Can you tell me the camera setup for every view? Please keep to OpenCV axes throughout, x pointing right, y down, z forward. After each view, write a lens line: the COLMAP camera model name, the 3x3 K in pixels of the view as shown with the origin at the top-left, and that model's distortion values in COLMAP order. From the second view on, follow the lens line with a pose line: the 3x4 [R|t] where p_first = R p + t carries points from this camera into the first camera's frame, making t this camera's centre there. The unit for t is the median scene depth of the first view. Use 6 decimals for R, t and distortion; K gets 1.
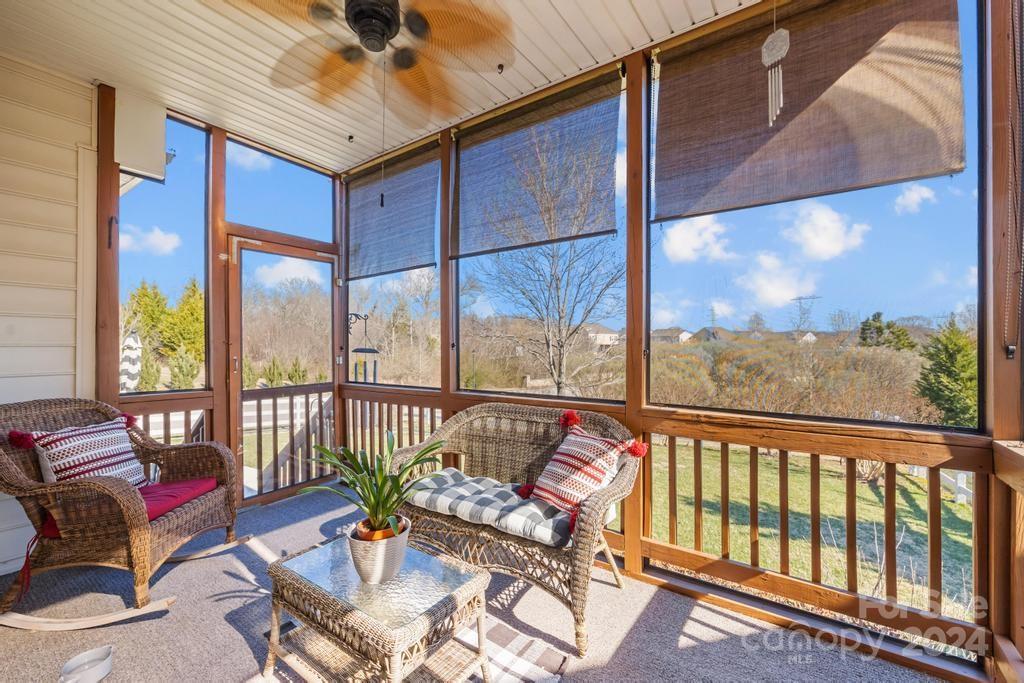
lens RADIAL K [[420.2, 0, 522.9], [0, 420.2, 343.9], [0, 0, 1]] dist [0.000442, 0.000132]
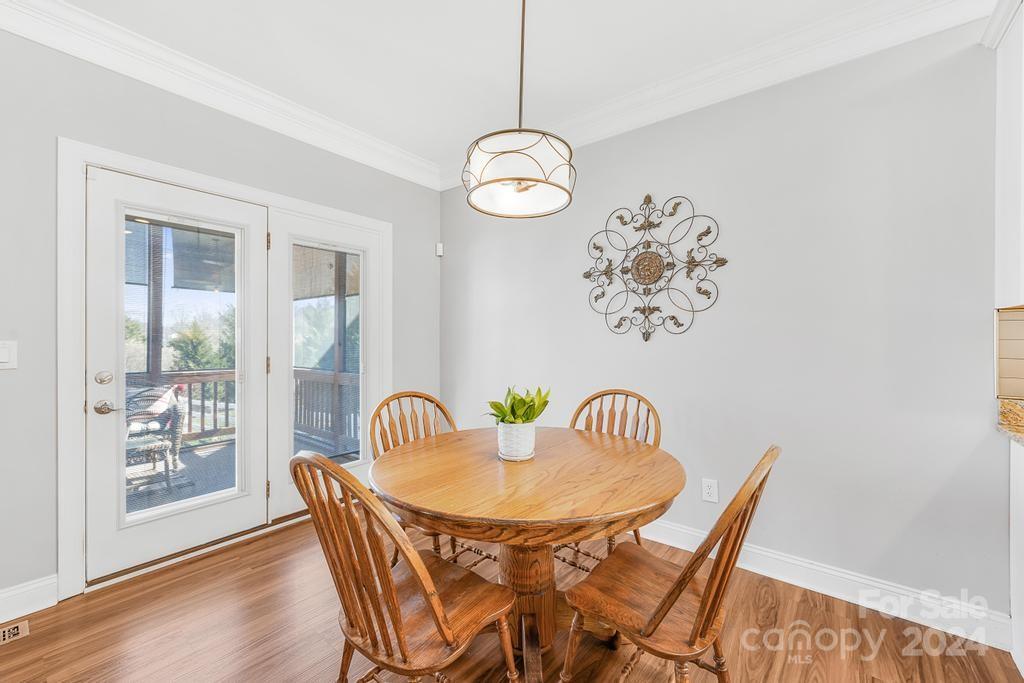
lens RADIAL K [[417.4, 0, 517.7], [0, 417.4, 336.8], [0, 0, 1]] dist [-0.001827, -0.000324]
pose [[0.063699, 0.003719, 0.997962, -1.171512], [-0.003525, 0.999988, -0.003501, -0.021002], [-0.997963, -0.003295, 0.063711, -0.628857]]
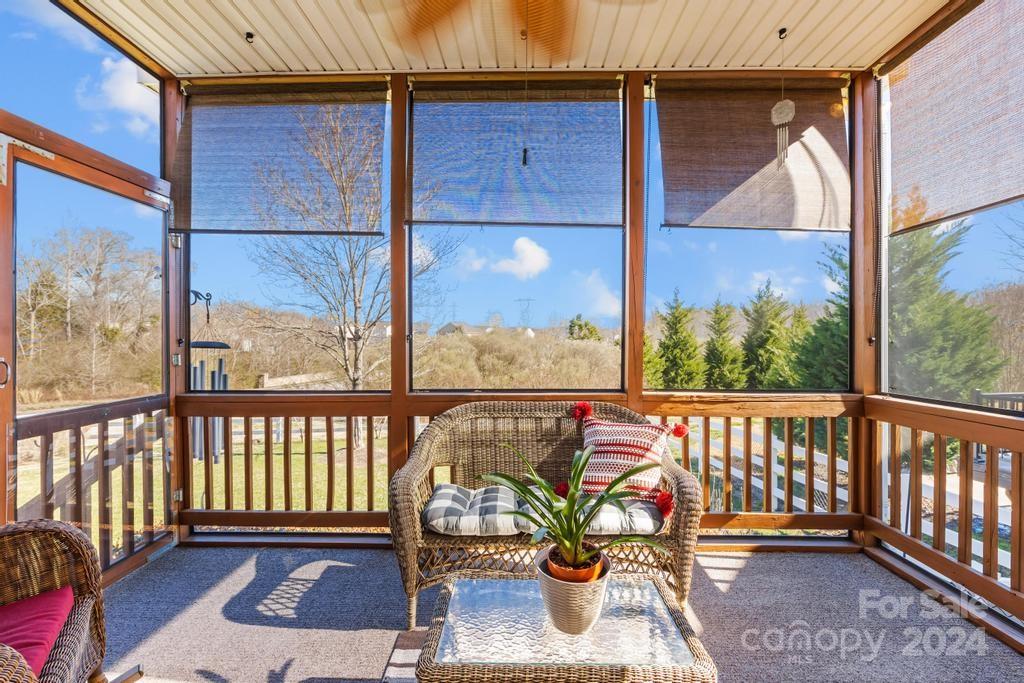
lens RADIAL K [[417.4, 0, 517.7], [0, 417.4, 336.8], [0, 0, 1]] dist [-0.001827, -0.000324]
pose [[0.834314, 0.003453, 0.551278, -0.418564], [-0.002999, 0.999994, -0.001724, 0.003565], [-0.551281, -0.000215, 0.834320, 0.187207]]
